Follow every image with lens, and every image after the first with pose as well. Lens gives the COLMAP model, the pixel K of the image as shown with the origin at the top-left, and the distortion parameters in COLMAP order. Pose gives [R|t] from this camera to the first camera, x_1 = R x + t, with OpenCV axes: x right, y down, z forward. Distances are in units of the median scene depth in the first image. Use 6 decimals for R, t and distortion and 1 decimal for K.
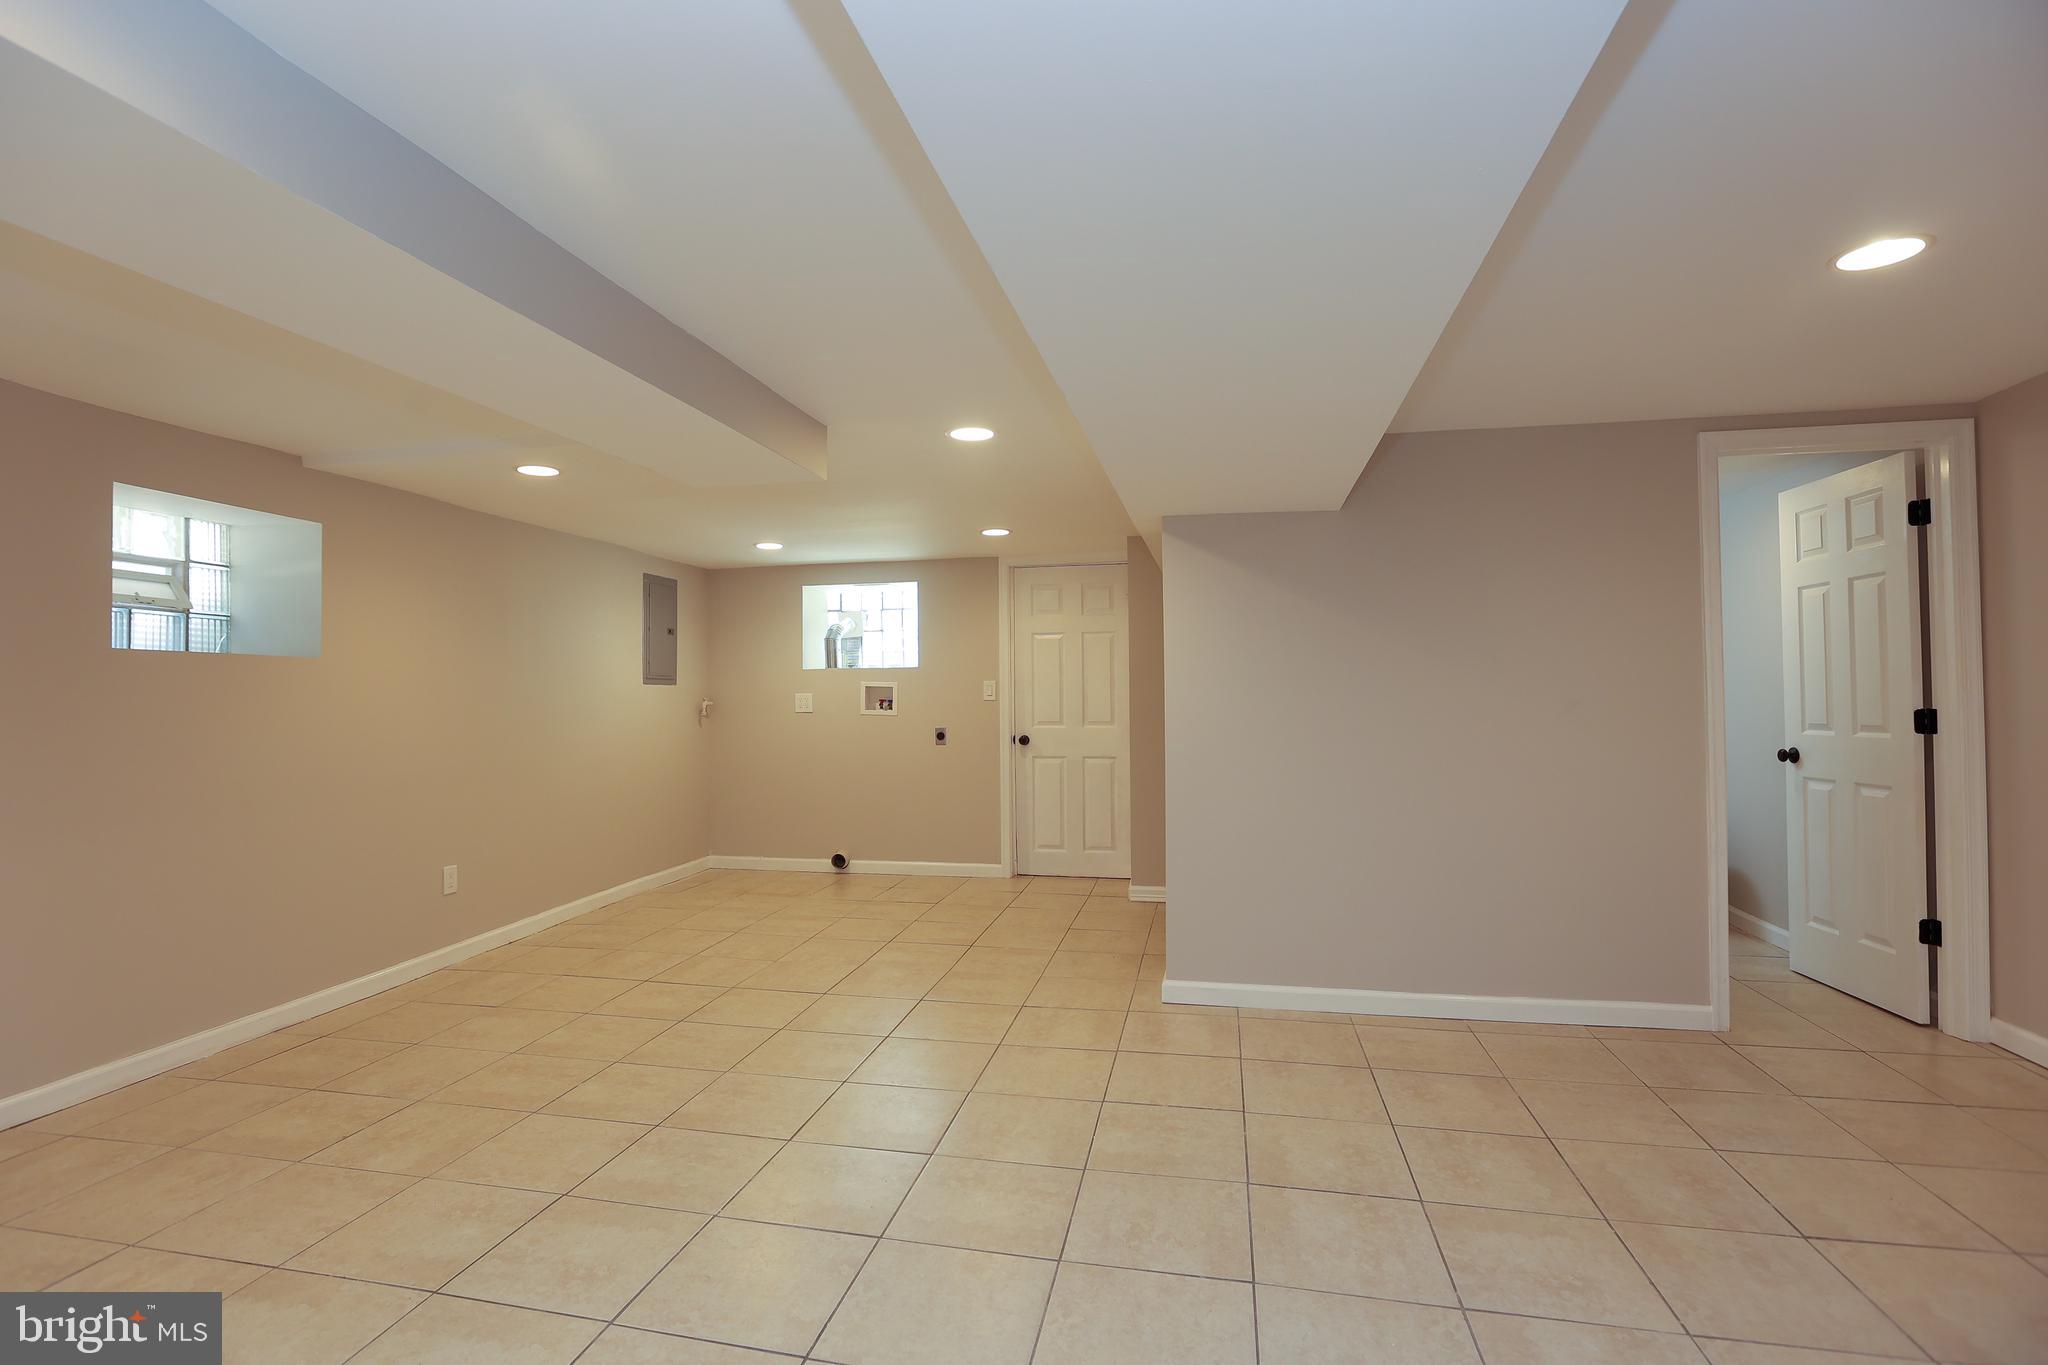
lens RADIAL K [[959.5, 0, 1030.9], [0, 959.5, 681.1], [0, 0, 1]] dist [-0.053404, 0.019507]
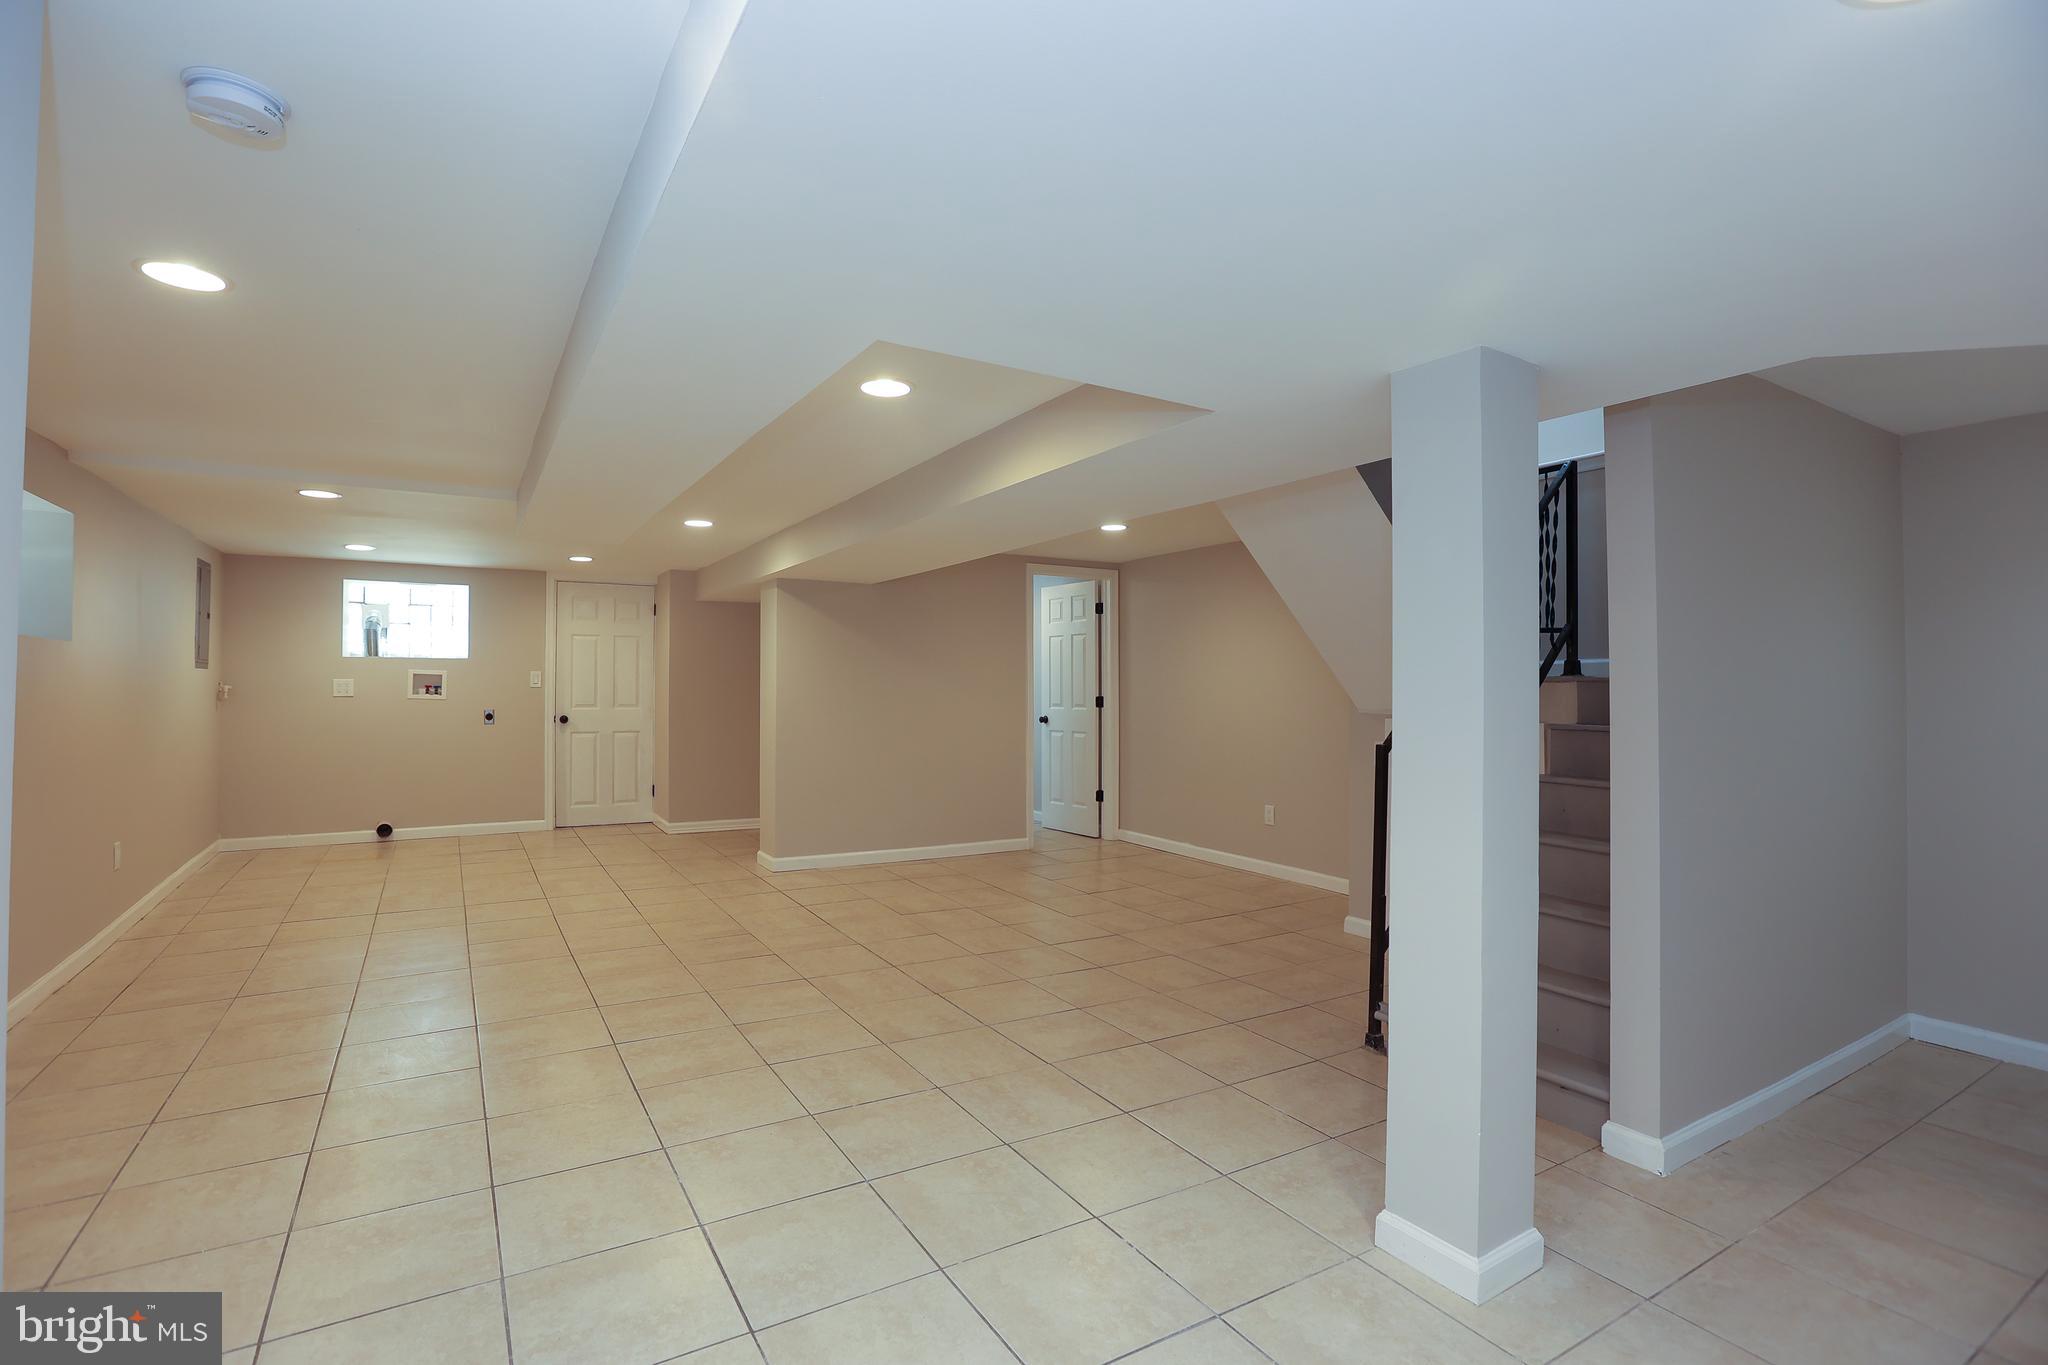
lens RADIAL K [[938.0, 0, 998.8], [0, 938.0, 681.1], [0, 0, 1]] dist [-0.019836, 0.017786]
pose [[0.743981, 0.015622, 0.668018, -0.404525], [-0.022316, 0.999750, 0.001474, -0.002887], [-0.667828, -0.016004, 0.744144, -0.288871]]
